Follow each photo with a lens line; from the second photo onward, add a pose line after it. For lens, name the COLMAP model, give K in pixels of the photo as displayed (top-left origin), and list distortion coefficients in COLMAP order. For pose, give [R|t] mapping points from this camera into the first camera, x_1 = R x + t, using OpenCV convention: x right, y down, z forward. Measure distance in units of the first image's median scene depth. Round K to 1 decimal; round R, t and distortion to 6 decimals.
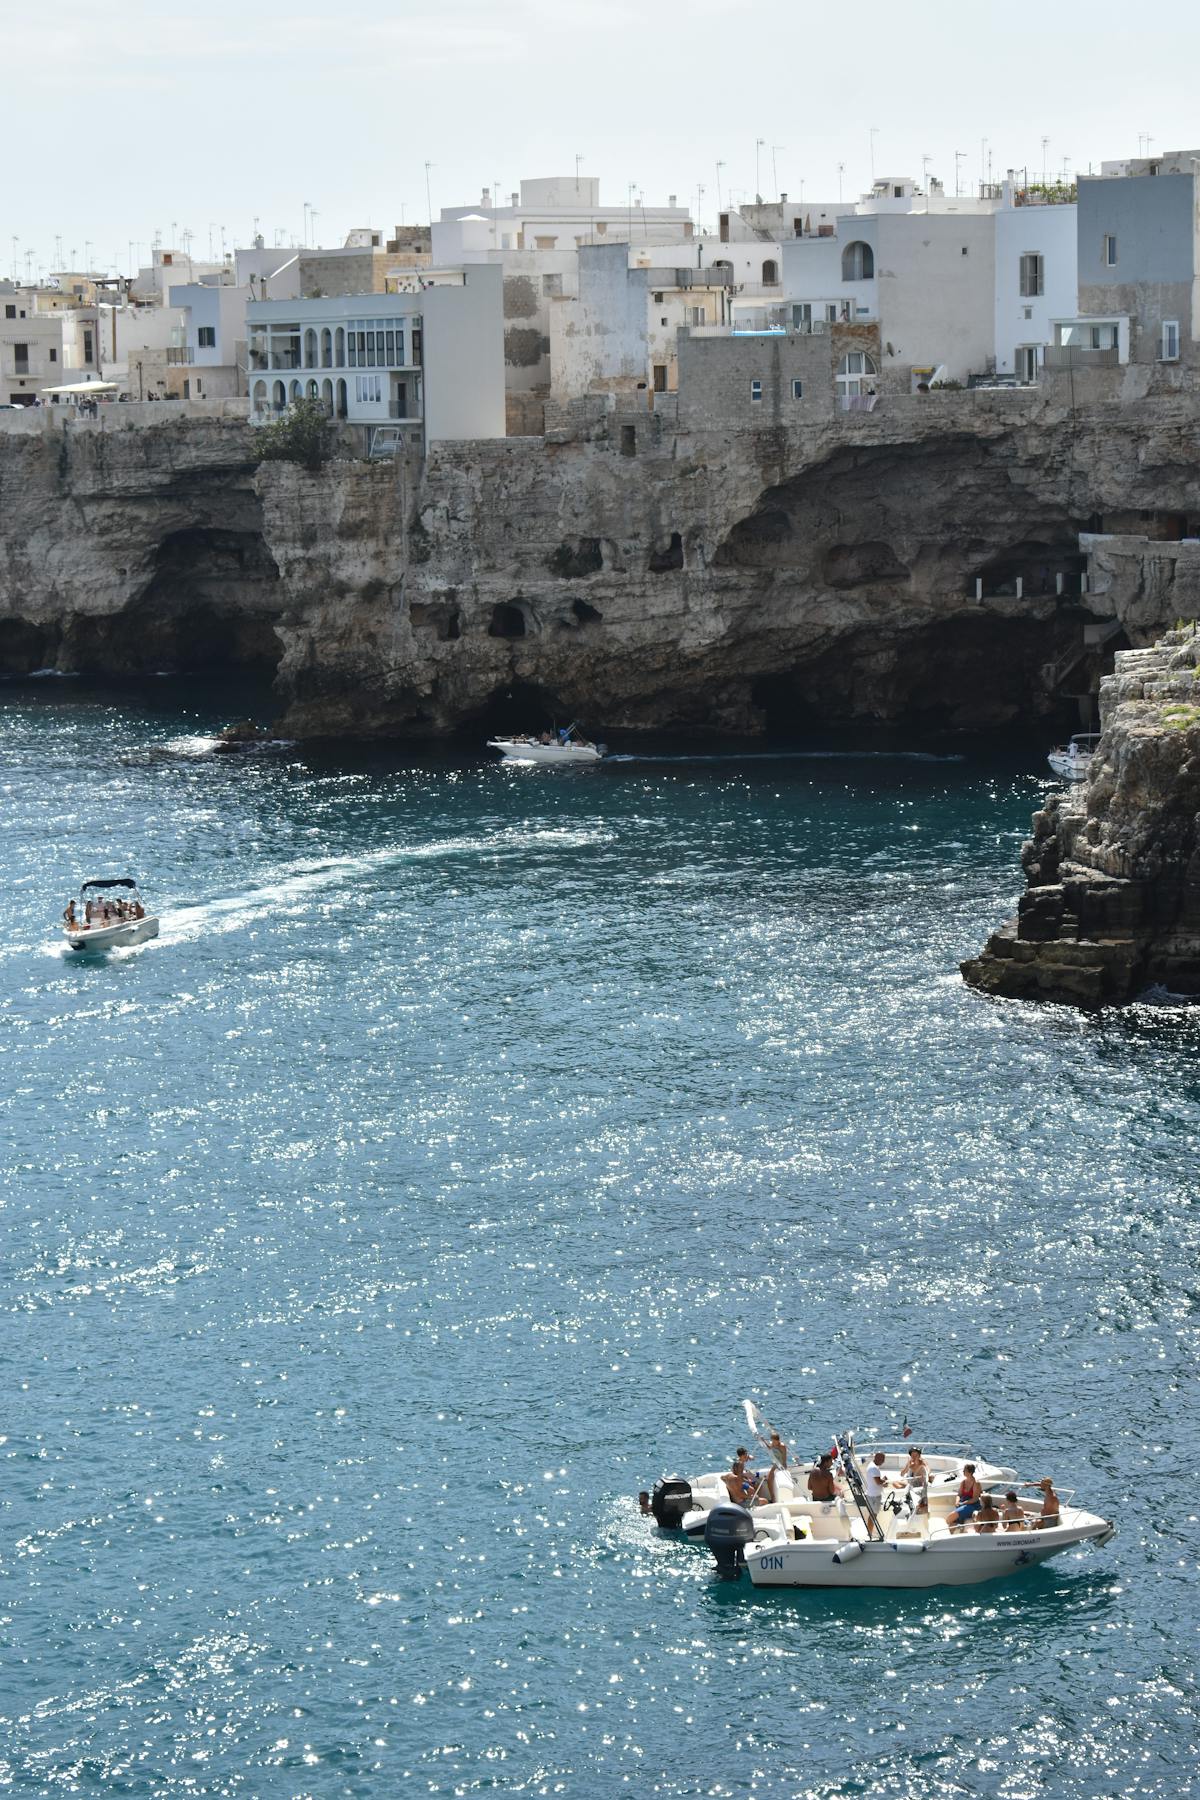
lens RADIAL K [[3819.4, 0, 600.0], [0, 3819.4, 900.0], [0, 0, 1]] dist [0.089602, 0.124180]
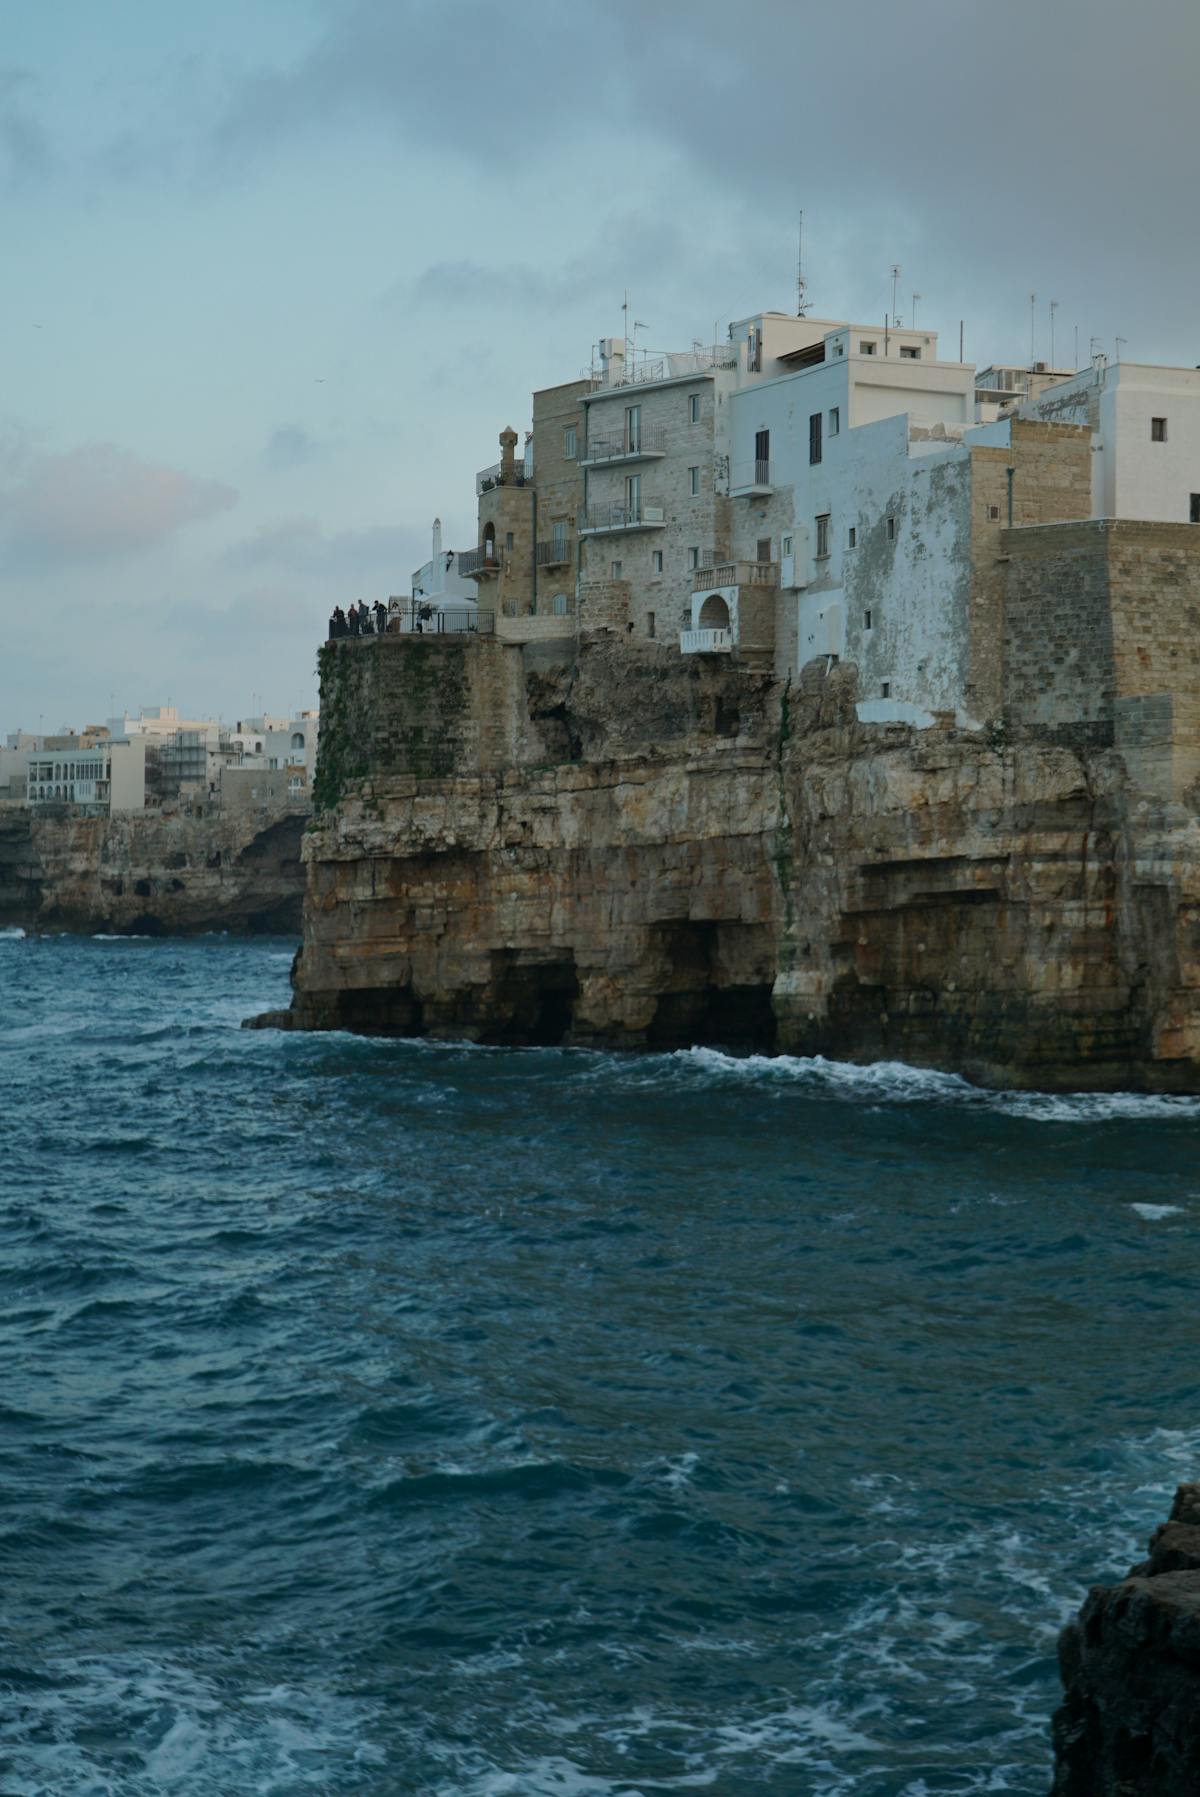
lens RADIAL K [[3235.3, 0, 600.0], [0, 3235.3, 898.5], [0, 0, 1]] dist [-0.020763, -0.078437]
pose [[0.983068, 0.030669, 0.180658, -0.106535], [-0.002320, 0.987899, -0.155081, 0.237991], [-0.183228, 0.152036, 0.971243, -0.963467]]
